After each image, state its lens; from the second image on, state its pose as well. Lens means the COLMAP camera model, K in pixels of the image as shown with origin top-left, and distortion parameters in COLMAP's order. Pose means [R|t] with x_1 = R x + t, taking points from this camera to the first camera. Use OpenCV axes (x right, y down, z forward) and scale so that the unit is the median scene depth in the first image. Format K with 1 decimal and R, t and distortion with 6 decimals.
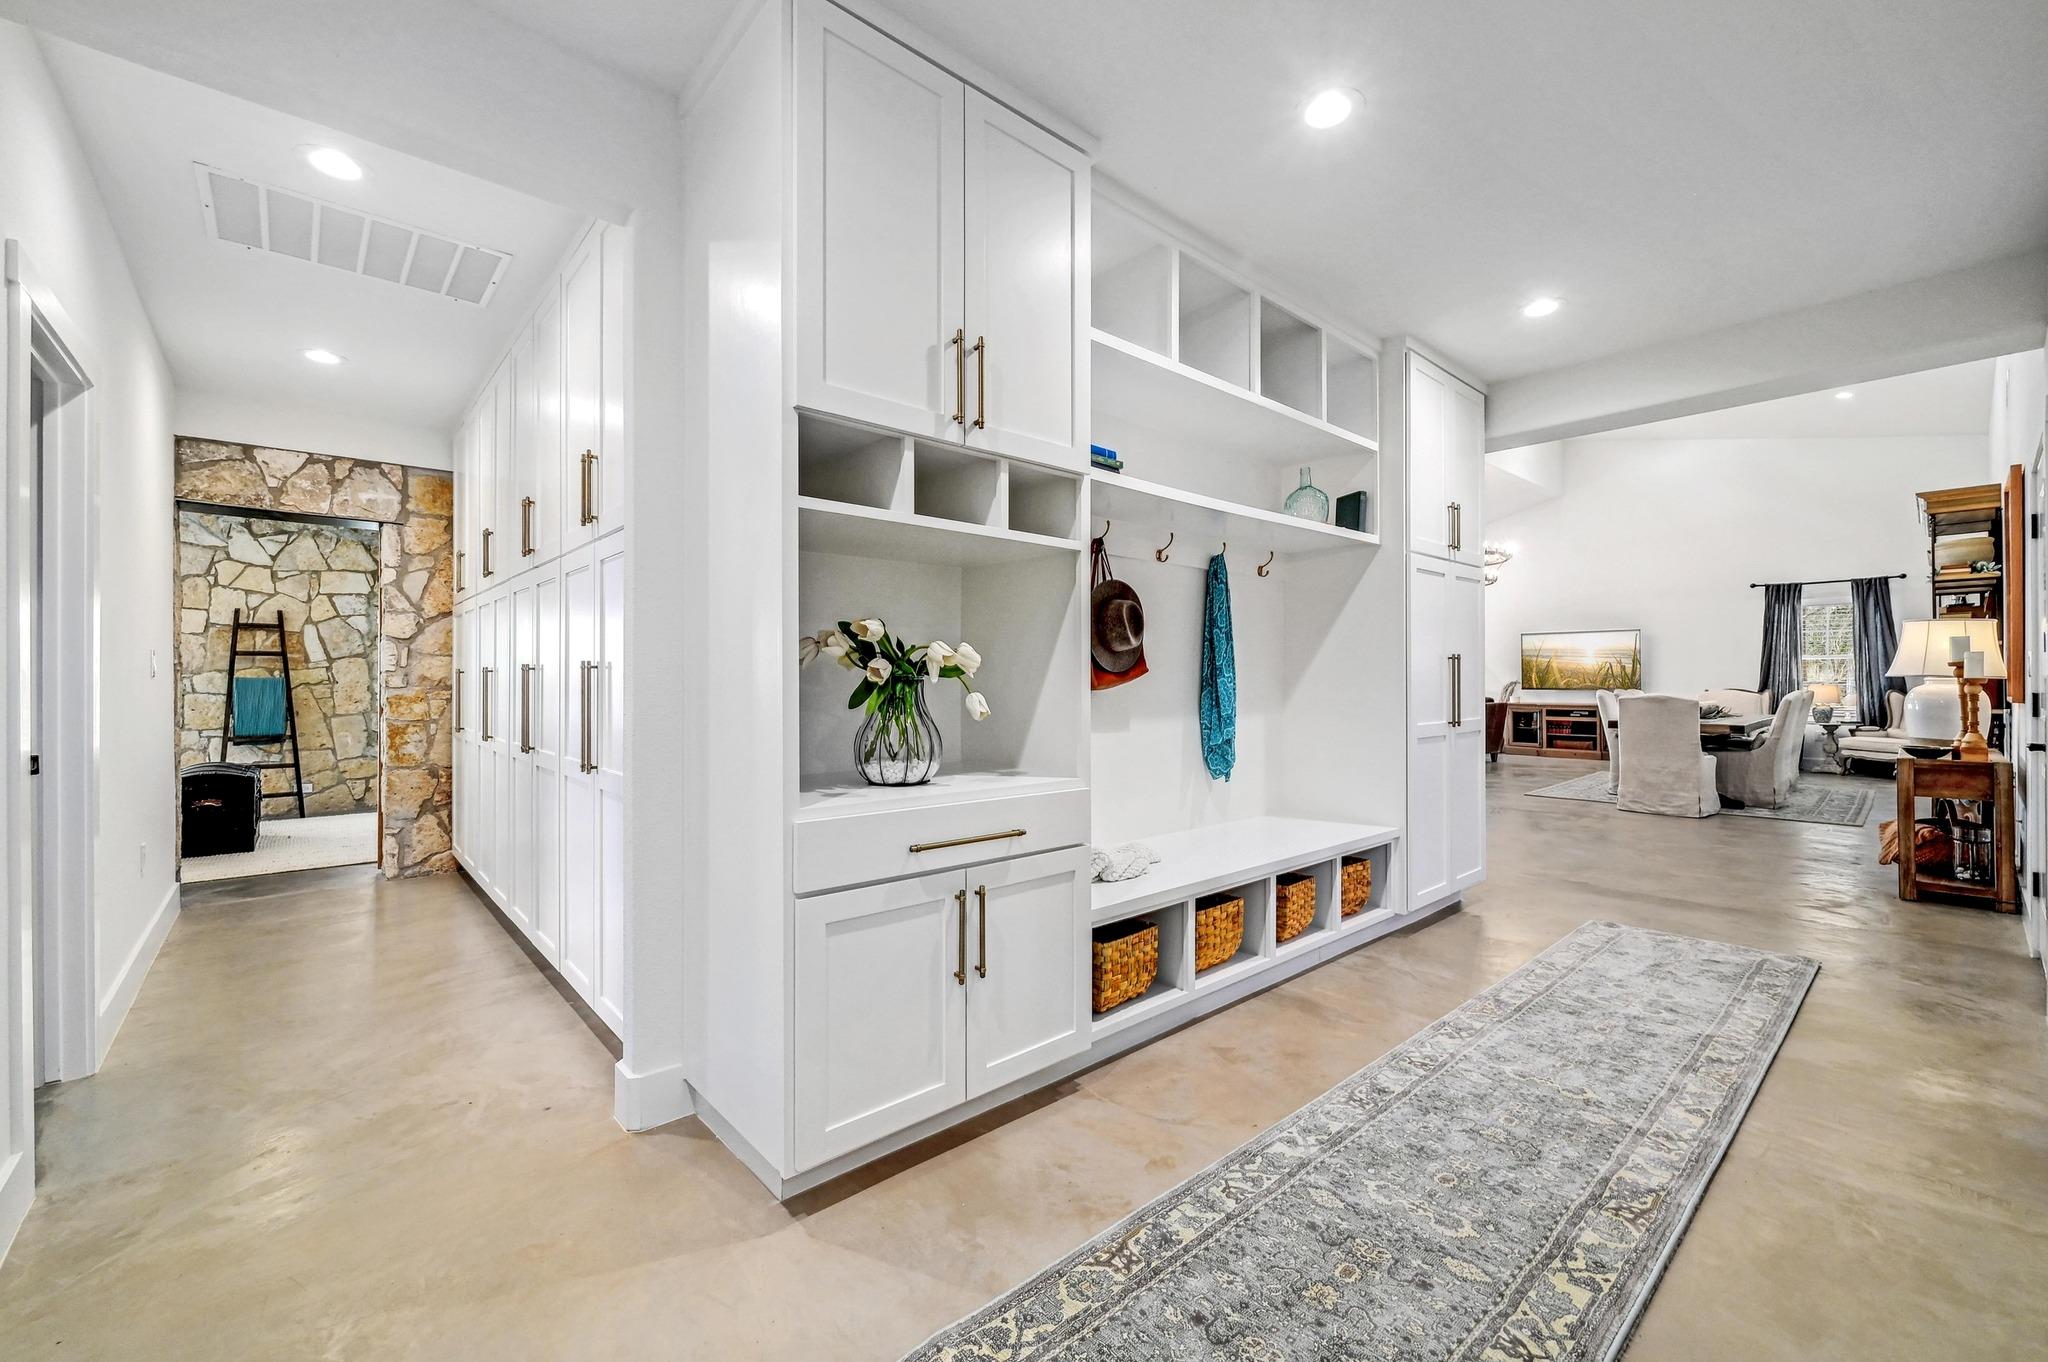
lens RADIAL K [[830.3, 0, 1021.9], [0, 830.3, 677.4], [0, 0, 1]] dist [-0.000702, -0.000409]
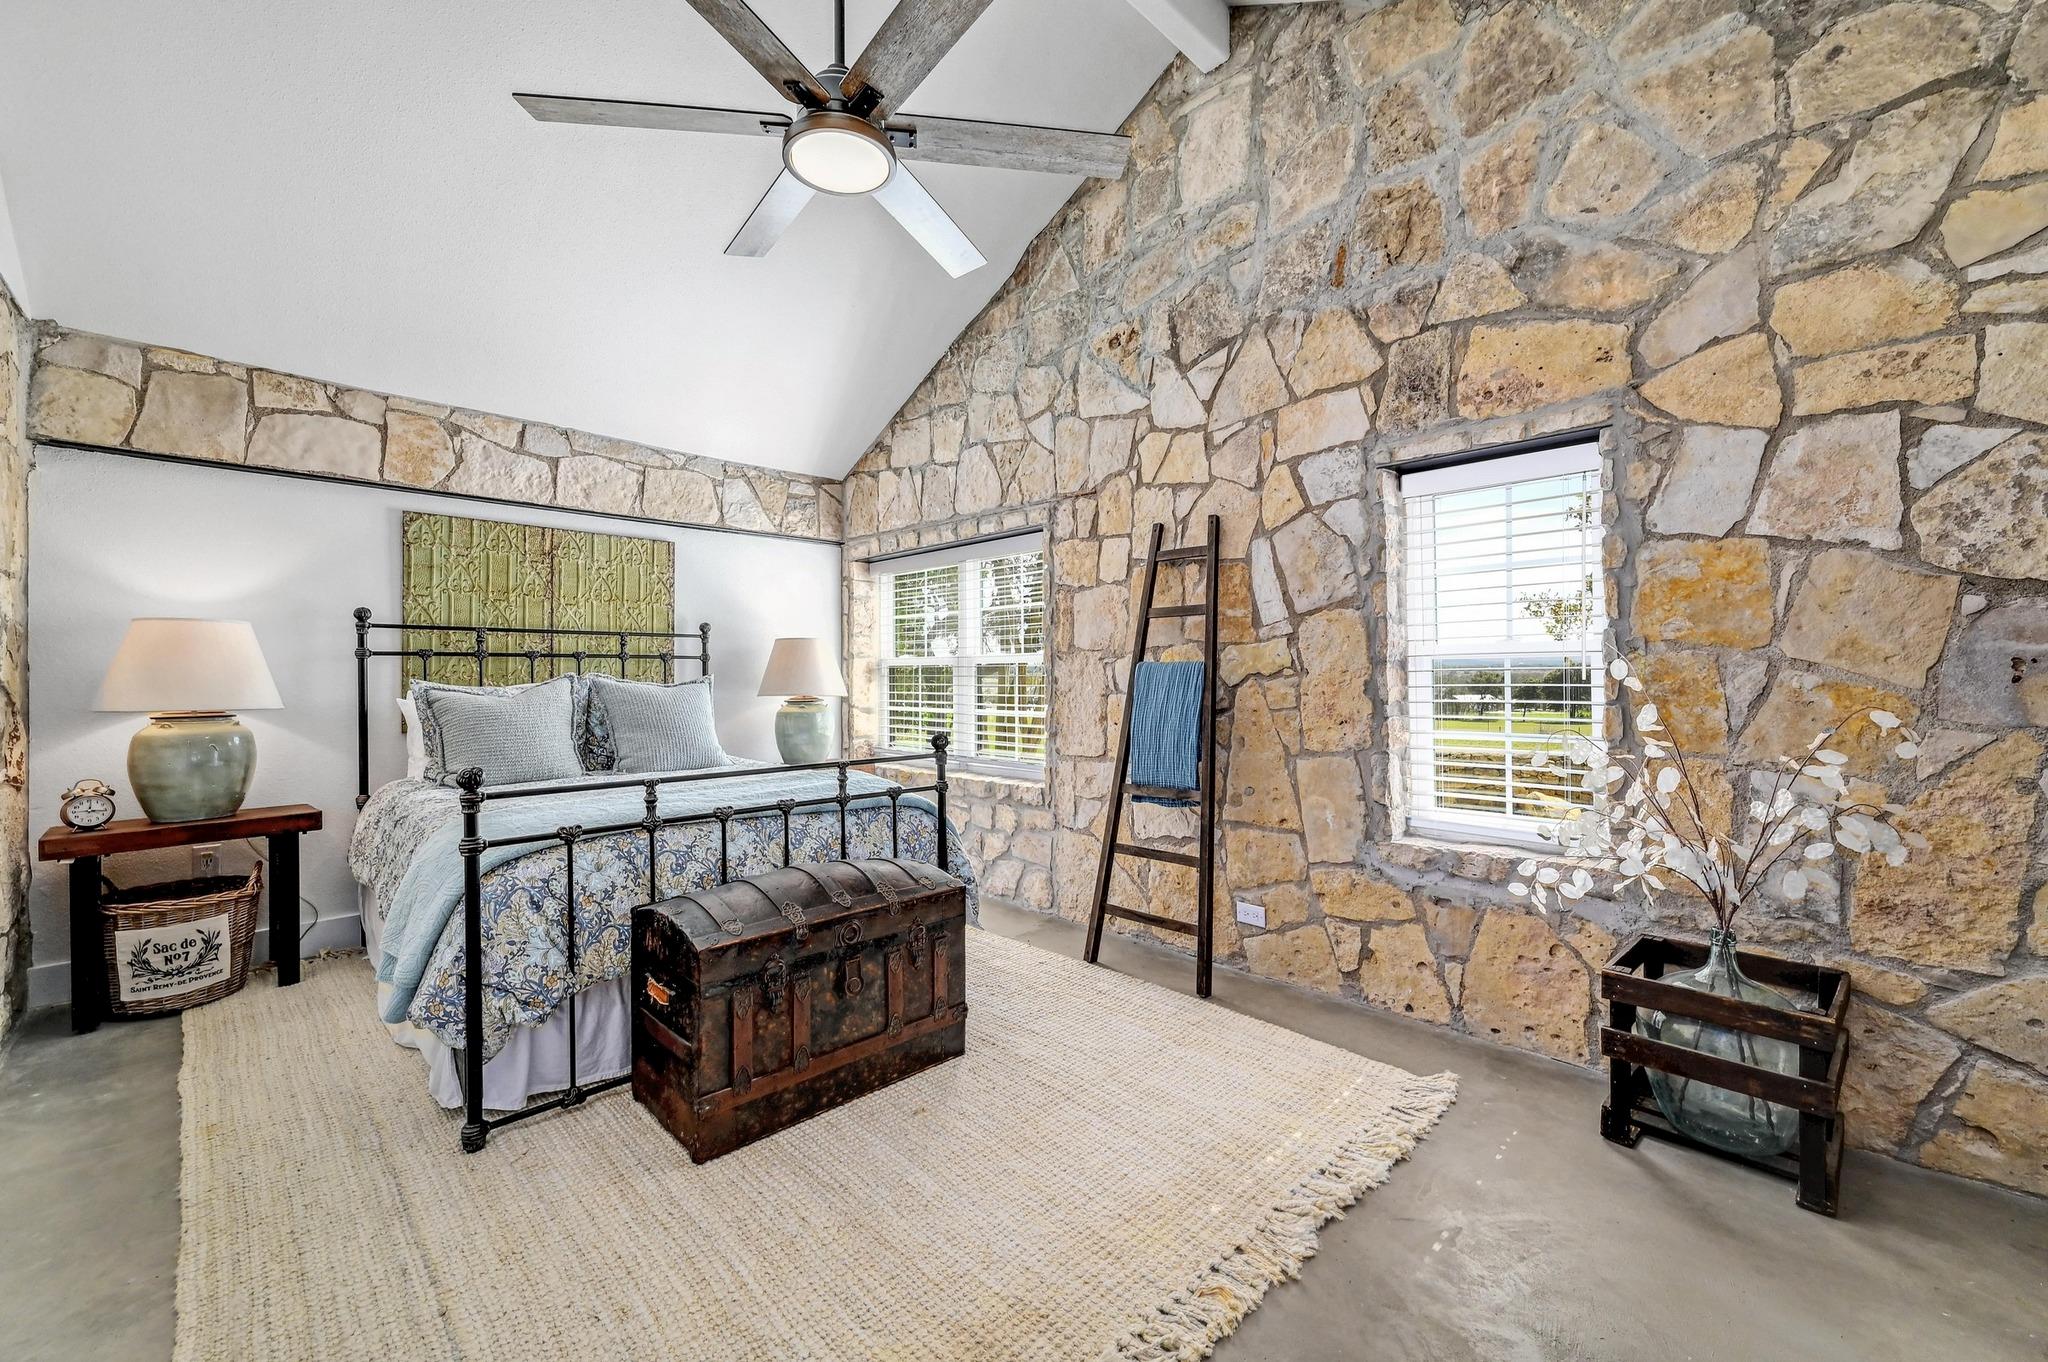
lens RADIAL K [[830.3, 0, 1022.2], [0, 830.3, 677.5], [0, 0, 1]] dist [-0.000702, -0.000409]
pose [[0.013216, 0.003864, -0.999905, -0.432290], [0.003256, 0.999987, 0.003908, 0.006806], [0.999907, -0.003308, 0.013203, 0.880877]]
